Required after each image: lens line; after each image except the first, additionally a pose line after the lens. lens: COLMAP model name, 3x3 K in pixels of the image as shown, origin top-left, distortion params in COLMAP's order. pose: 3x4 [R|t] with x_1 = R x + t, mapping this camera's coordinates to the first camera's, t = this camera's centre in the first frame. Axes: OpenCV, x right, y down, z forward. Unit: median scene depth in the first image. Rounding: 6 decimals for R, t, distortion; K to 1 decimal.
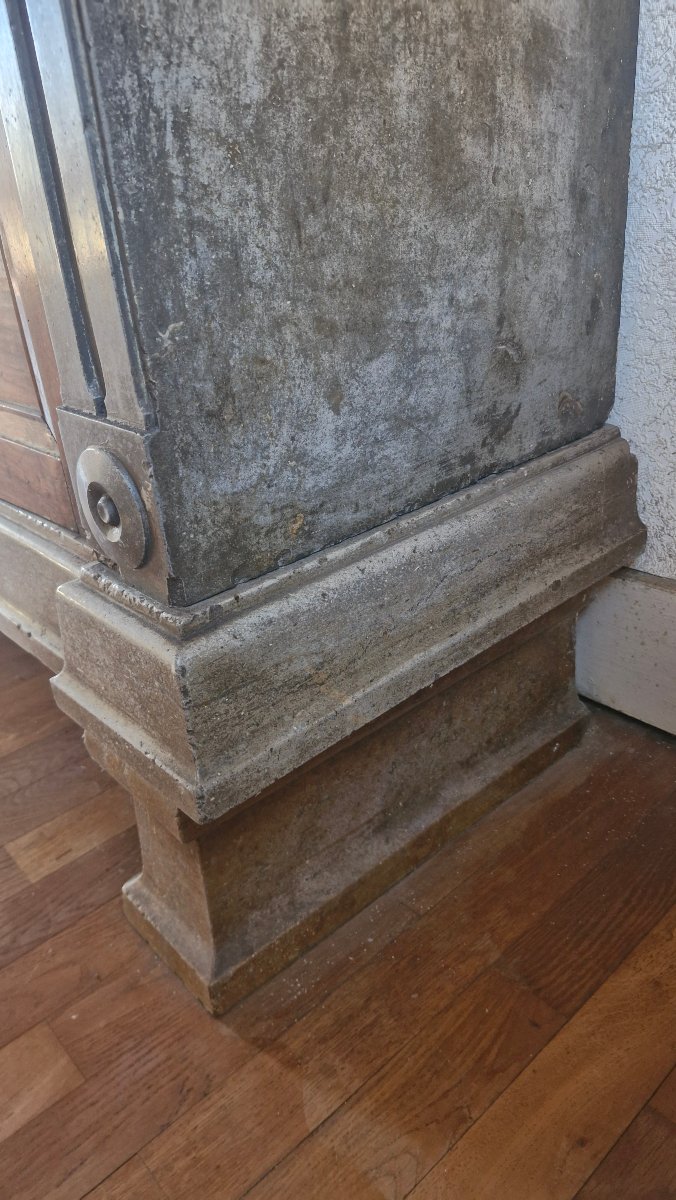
lens RADIAL K [[837.1, 0, 338.0], [0, 837.1, 600.0], [0, 0, 1]] dist [0.148882, -0.254374]
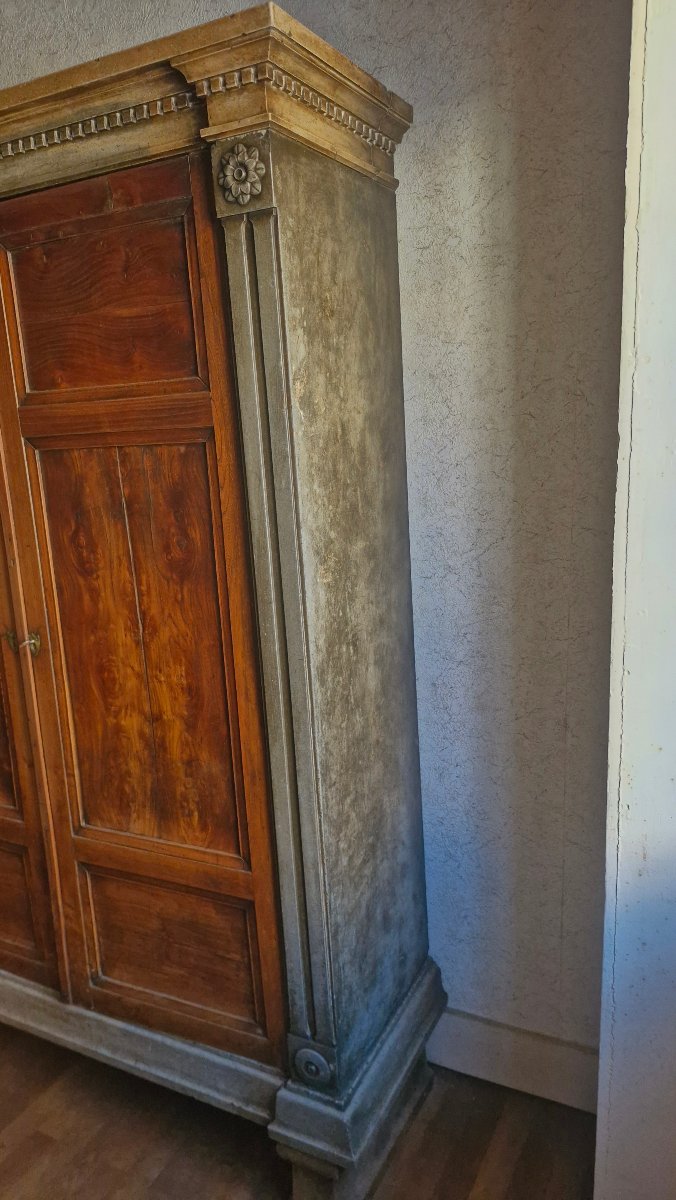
lens RADIAL K [[849.4, 0, 330.9], [0, 849.4, 601.3], [0, 0, 1]] dist [0.074753, -0.093937]
pose [[0.938929, -0.054045, 0.339840, -0.837821], [0.139921, 0.962223, -0.233558, -0.713380], [-0.314379, 0.266845, 0.911021, -1.675560]]
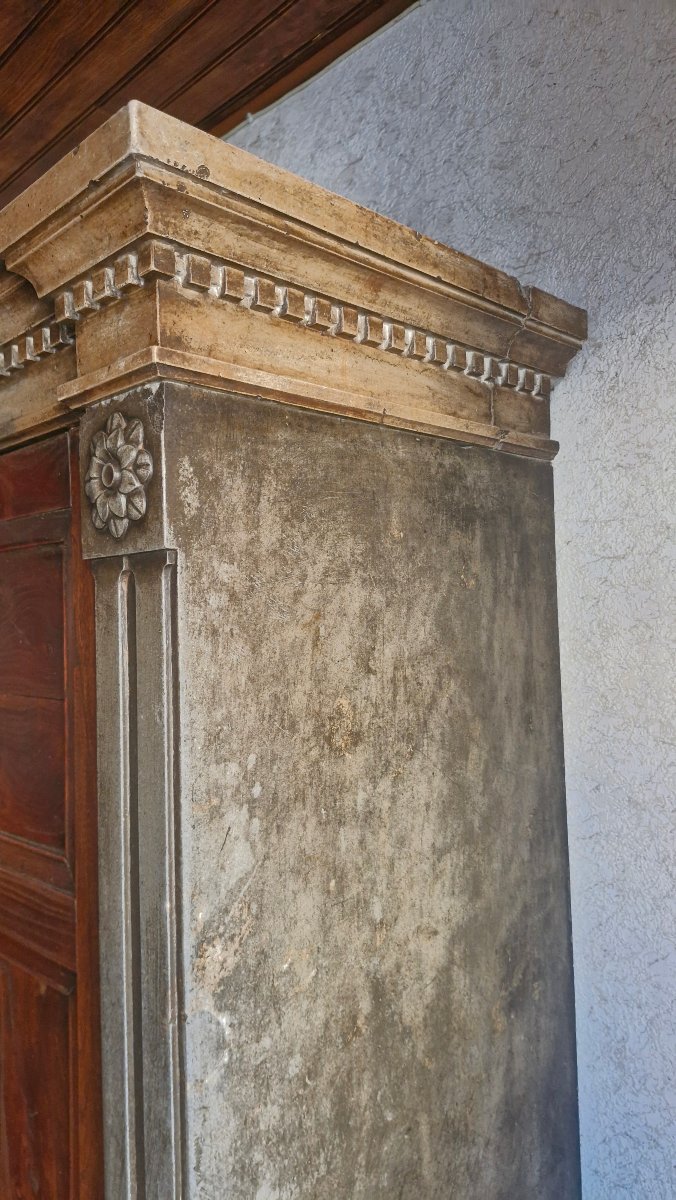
lens RADIAL K [[837.1, 0, 338.0], [0, 837.1, 600.0], [0, 0, 1]] dist [0.148882, -0.254374]
pose [[0.998034, 0.046213, 0.042337, -0.180705], [-0.021836, 0.889574, -0.456269, -1.556177], [-0.058748, 0.454447, 0.888834, -0.879652]]
